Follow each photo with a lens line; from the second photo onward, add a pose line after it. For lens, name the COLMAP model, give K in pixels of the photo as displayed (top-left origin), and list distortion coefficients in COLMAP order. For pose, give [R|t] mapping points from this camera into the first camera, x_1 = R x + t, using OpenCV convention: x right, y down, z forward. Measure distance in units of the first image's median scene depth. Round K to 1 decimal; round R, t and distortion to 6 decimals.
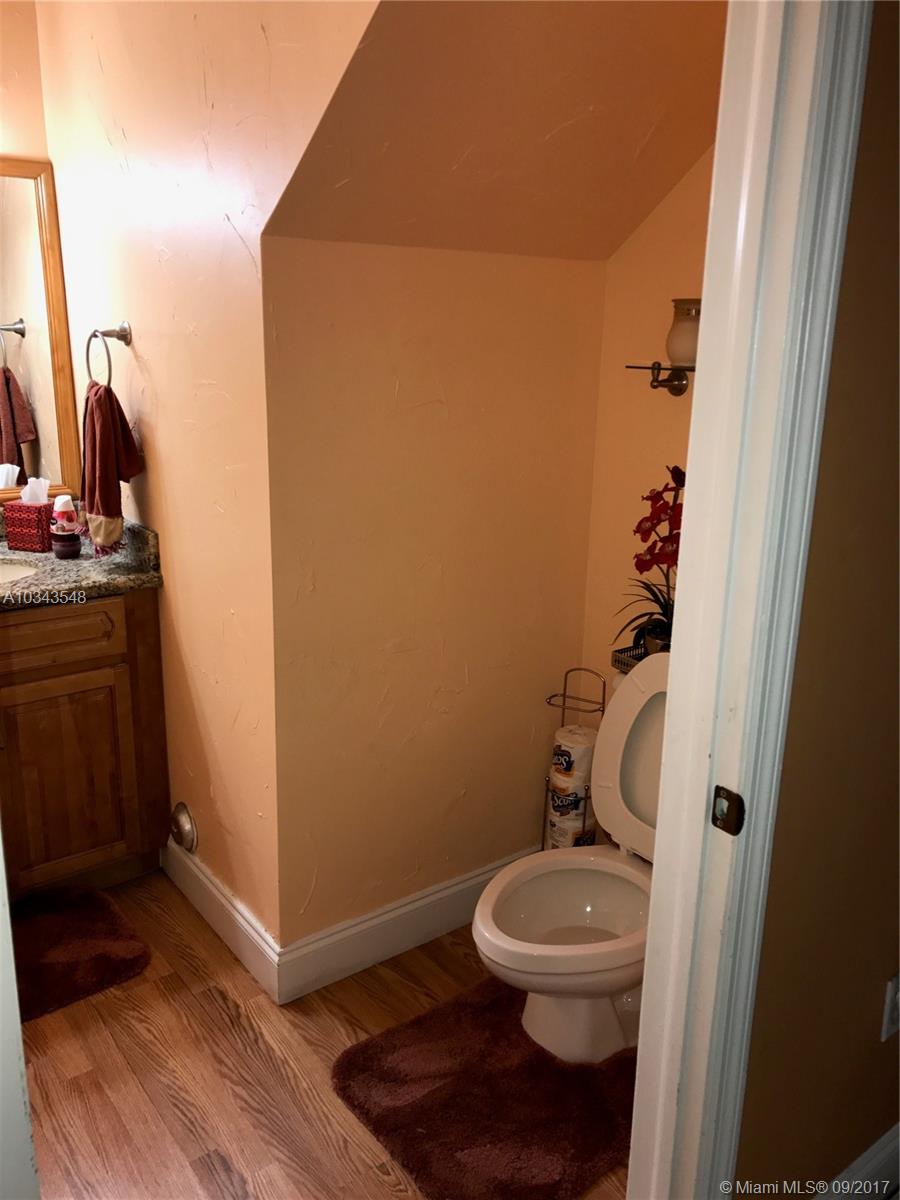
lens RADIAL K [[986.0, 0, 450.0], [0, 986.0, 600.0], [0, 0, 1]] dist [0.052506, -0.056394]
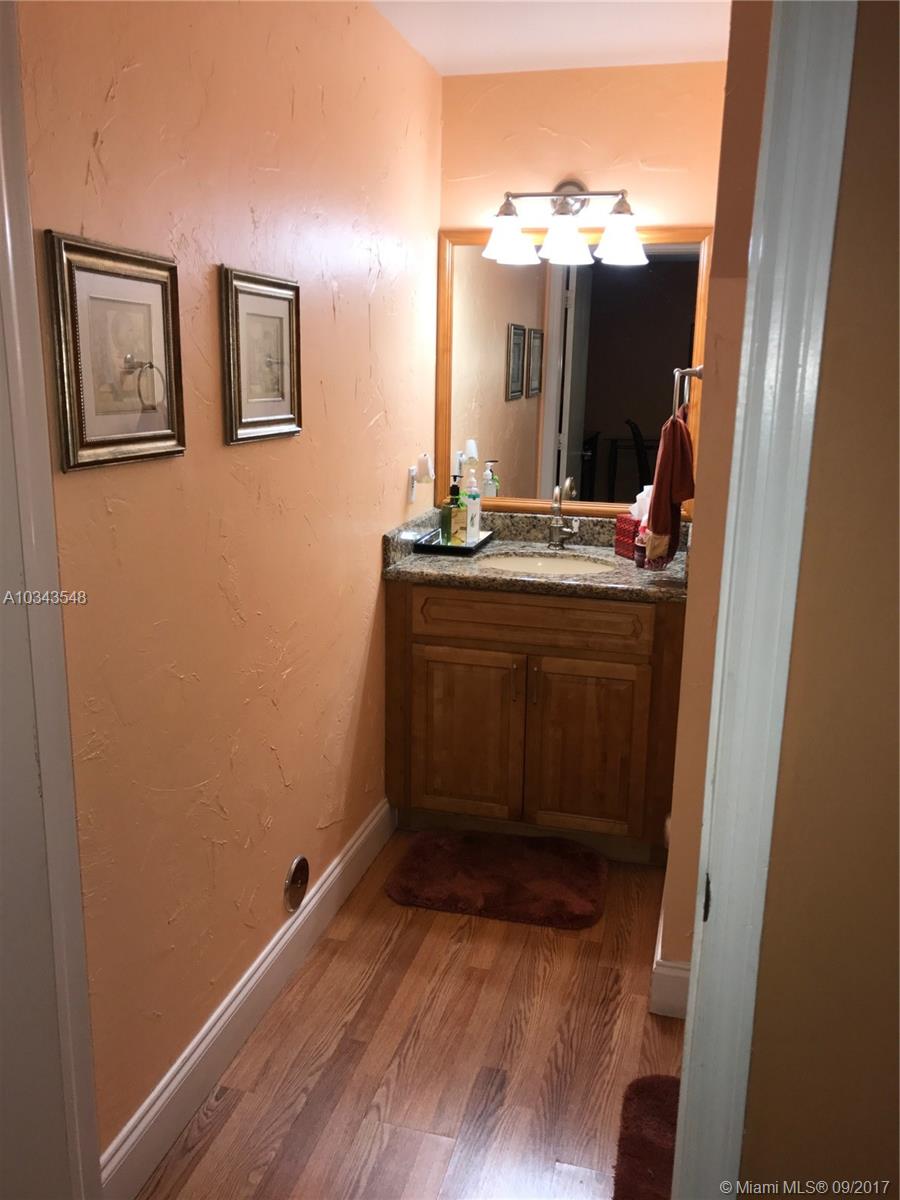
lens RADIAL K [[986.0, 0, 450.0], [0, 986.0, 600.0], [0, 0, 1]] dist [0.052506, -0.056394]
pose [[0.615973, 0.183349, -0.766133, 0.423192], [-0.227922, 0.972422, 0.049467, -0.013177], [0.754075, 0.144148, 0.640775, 0.121568]]
